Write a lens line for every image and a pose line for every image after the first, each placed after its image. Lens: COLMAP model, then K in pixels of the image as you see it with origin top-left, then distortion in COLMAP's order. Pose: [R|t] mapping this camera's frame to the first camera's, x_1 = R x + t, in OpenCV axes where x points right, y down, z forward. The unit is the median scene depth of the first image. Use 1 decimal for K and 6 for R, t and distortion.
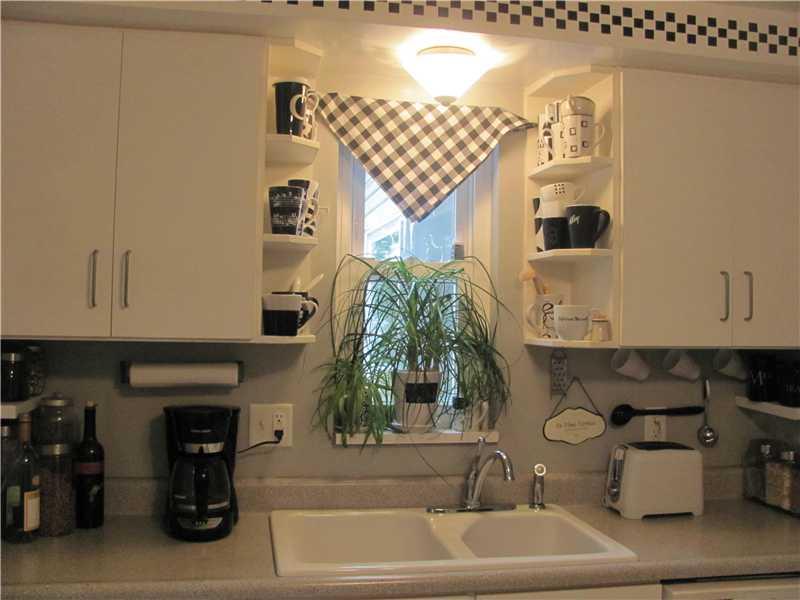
lens RADIAL K [[848.0, 0, 400.9], [0, 848.0, 289.3], [0, 0, 1]] dist [-0.211820, 0.269296]
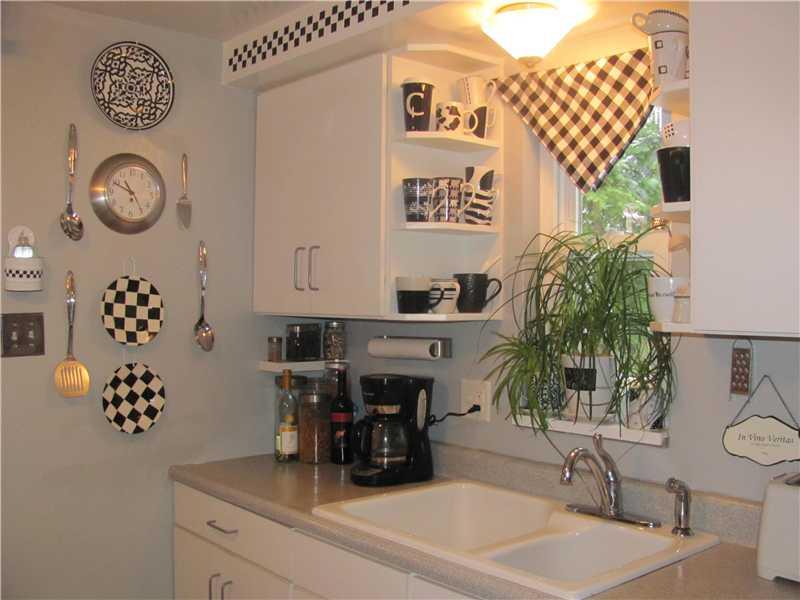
lens RADIAL K [[869.8, 0, 400.0], [0, 869.8, 300.0], [0, 0, 1]] dist [-0.099197, -0.005346]
pose [[0.493786, -0.012466, -0.869494, 0.757893], [0.017232, 0.999841, -0.004549, 0.038591], [0.869413, -0.012737, 0.493923, 0.373962]]
